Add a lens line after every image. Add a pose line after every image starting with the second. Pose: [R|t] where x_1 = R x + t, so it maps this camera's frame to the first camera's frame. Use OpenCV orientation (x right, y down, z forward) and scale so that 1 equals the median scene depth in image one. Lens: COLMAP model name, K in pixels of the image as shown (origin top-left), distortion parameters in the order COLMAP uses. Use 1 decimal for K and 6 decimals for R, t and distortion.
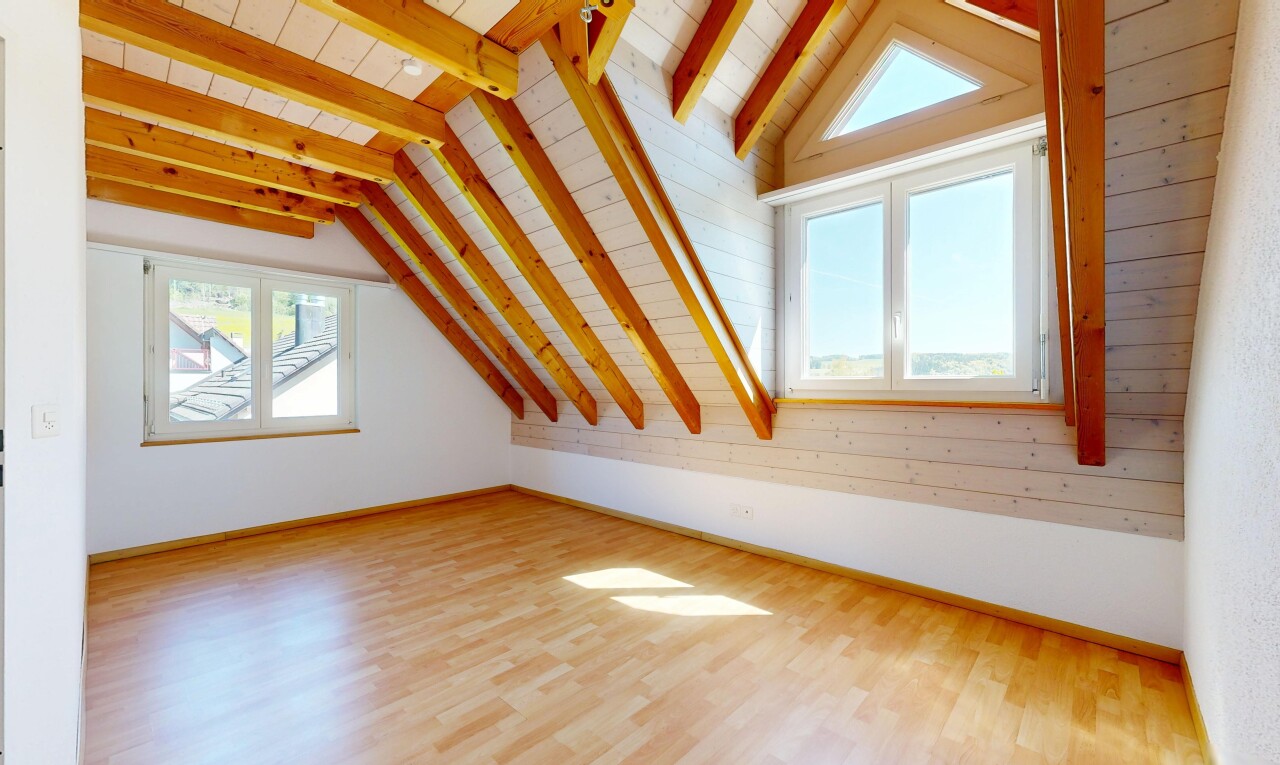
lens RADIAL K [[500.1, 0, 641.2], [0, 500.1, 383.3], [0, 0, 1]] dist [0.000164, 0.000011]
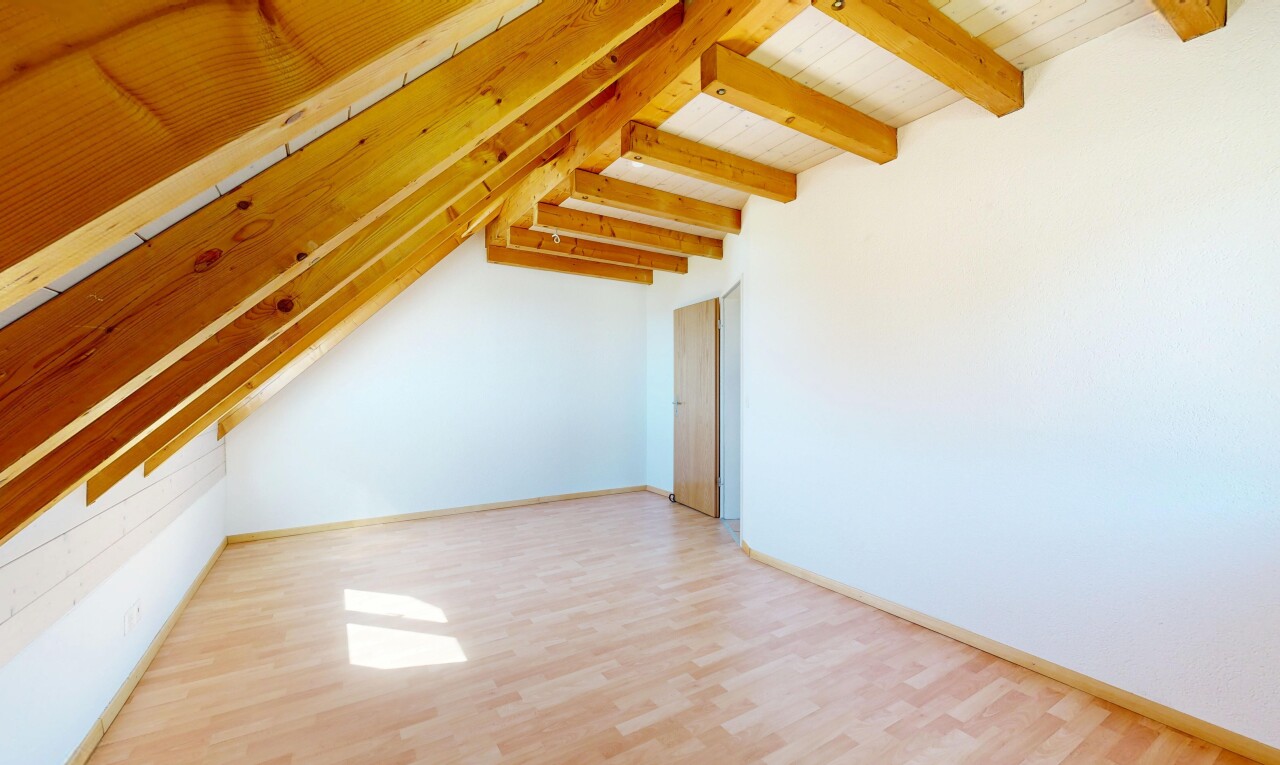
lens RADIAL K [[500.1, 0, 639.6], [0, 500.1, 385.3], [0, 0, 1]] dist [0.000164, 0.000011]
pose [[-0.964901, 0.002383, 0.262604, -0.641063], [0.000436, 0.999972, -0.007470, 0.004823], [-0.262614, -0.007093, -0.964875, 1.815049]]
